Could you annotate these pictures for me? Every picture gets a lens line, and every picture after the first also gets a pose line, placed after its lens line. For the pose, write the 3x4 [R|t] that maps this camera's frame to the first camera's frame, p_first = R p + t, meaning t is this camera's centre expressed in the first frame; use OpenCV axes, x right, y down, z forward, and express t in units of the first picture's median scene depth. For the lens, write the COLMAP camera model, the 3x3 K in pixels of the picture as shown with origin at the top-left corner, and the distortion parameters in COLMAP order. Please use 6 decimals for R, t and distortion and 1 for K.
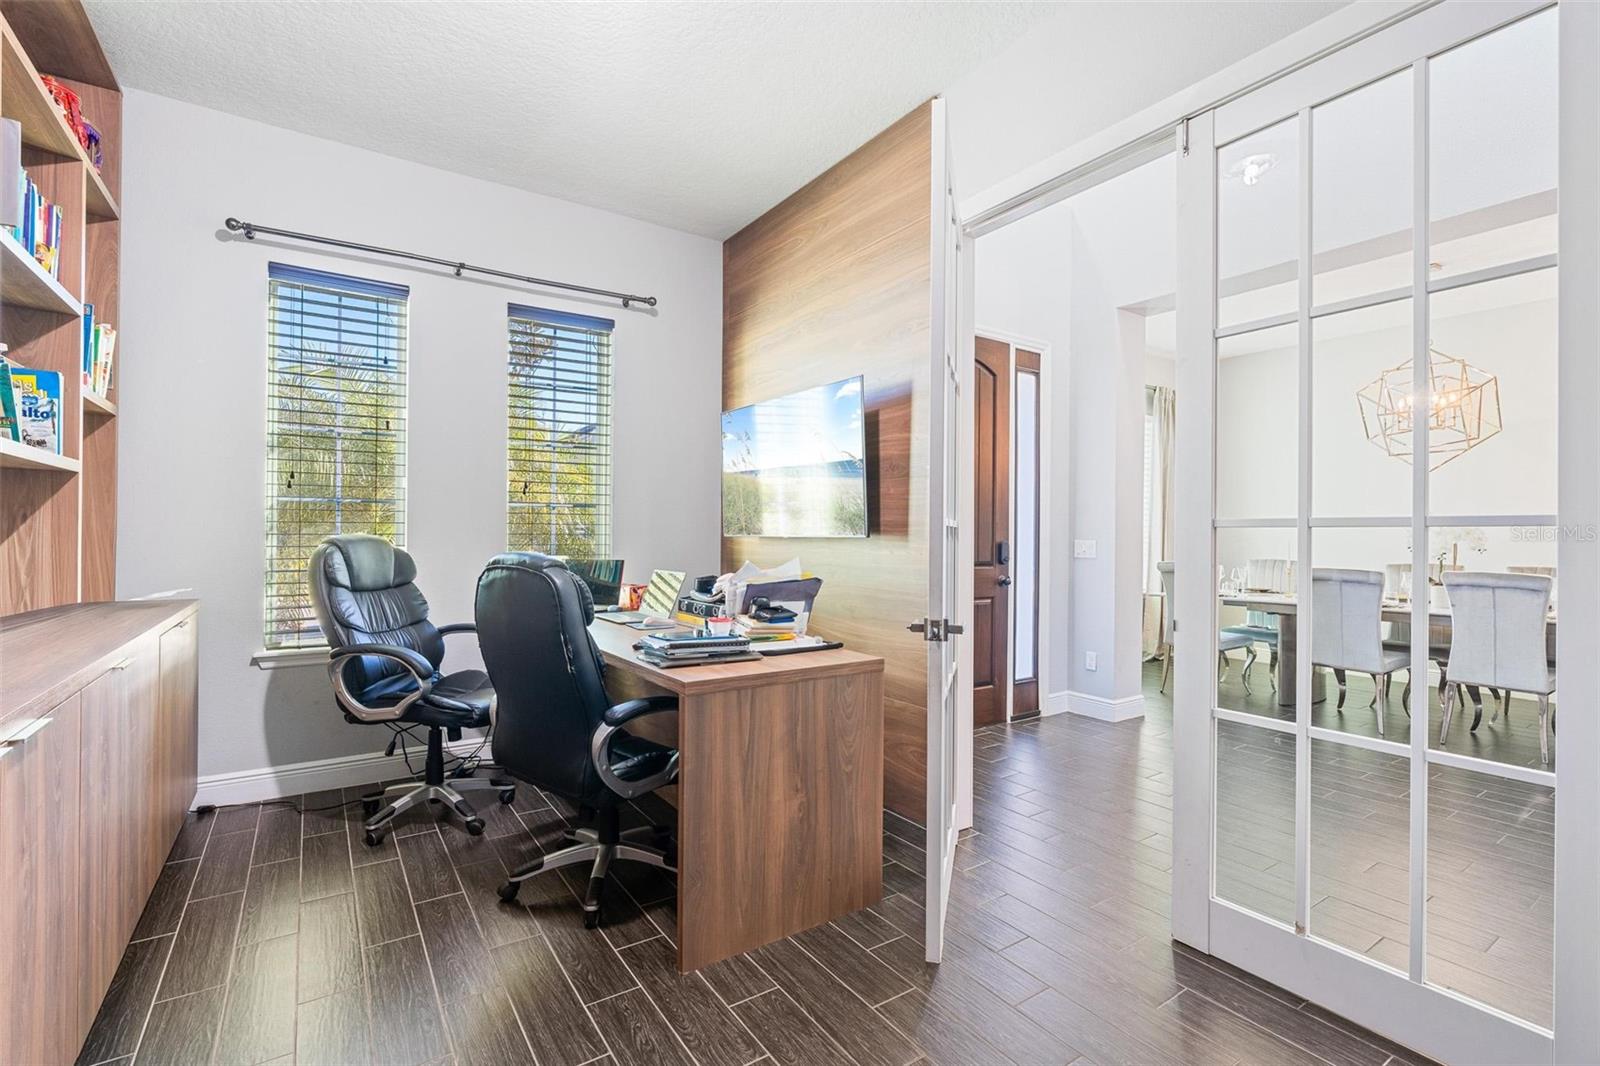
lens RADIAL K [[724.9, 0, 796.0], [0, 724.9, 536.1], [0, 0, 1]] dist [-0.005325, 0.000707]
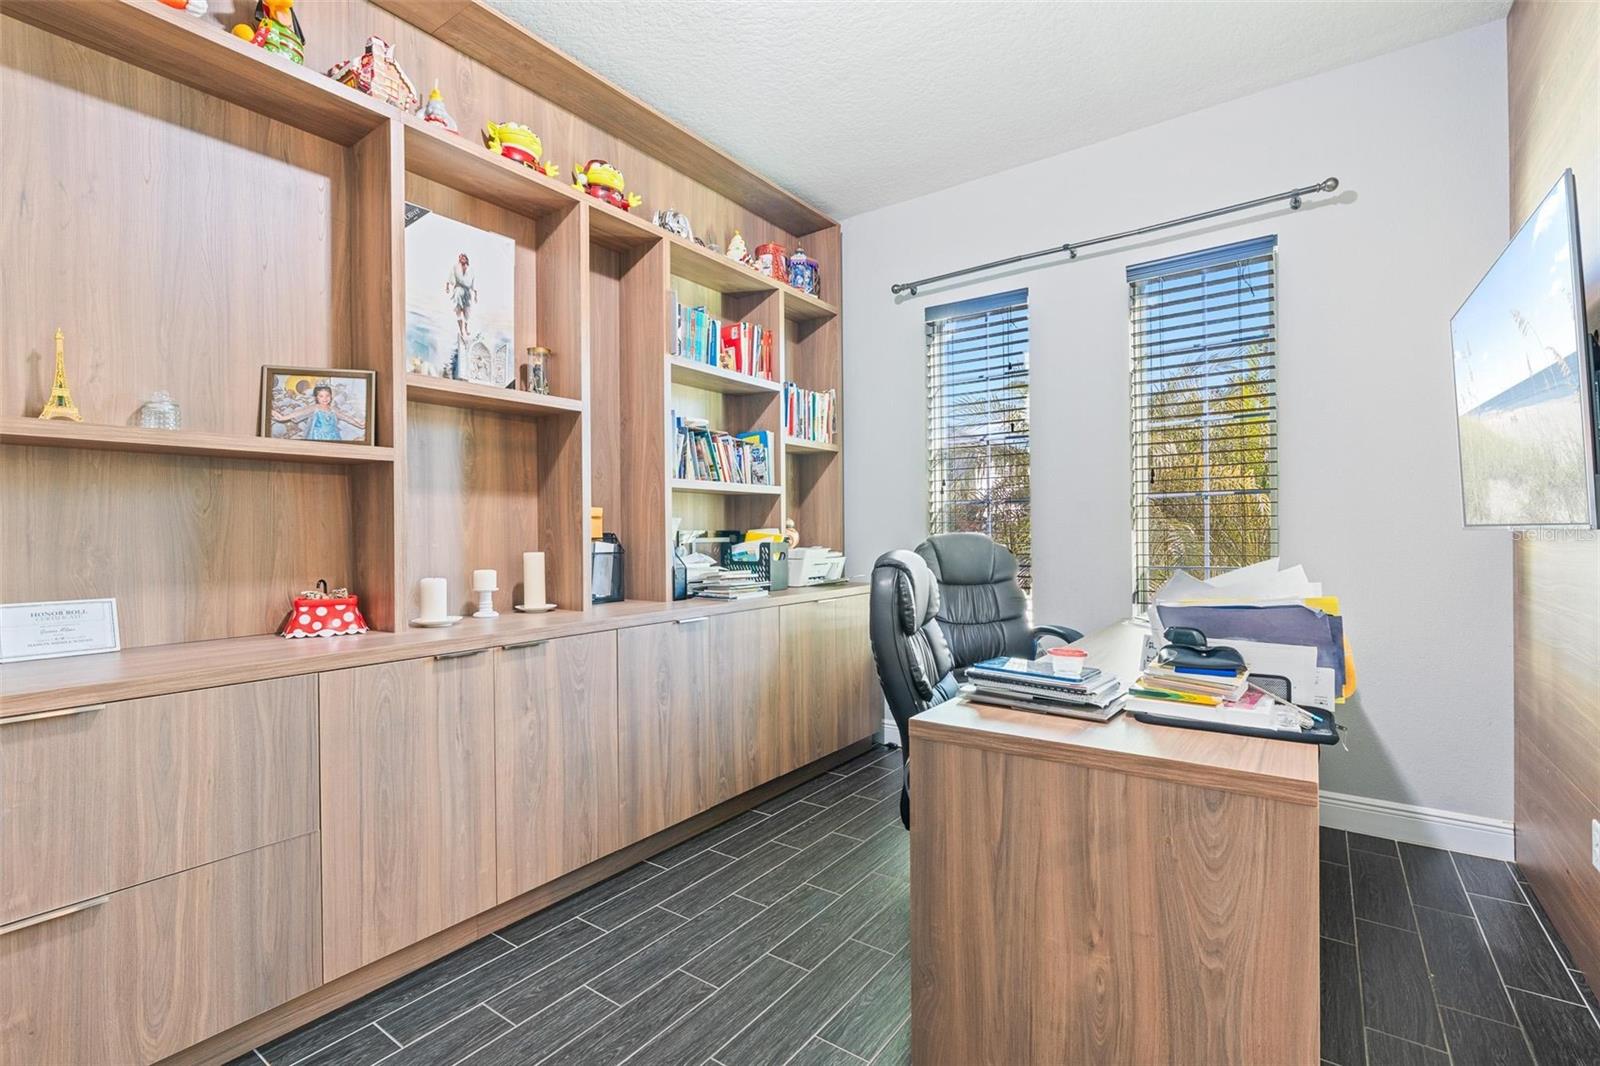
lens RADIAL K [[724.9, 0, 794.1], [0, 724.9, 527.8], [0, 0, 1]] dist [-0.005325, 0.000707]
pose [[0.340990, -0.014713, -0.939952, 0.397922], [0.012913, 0.999856, -0.010967, -0.000116], [0.939978, -0.008398, 0.341131, 0.443406]]
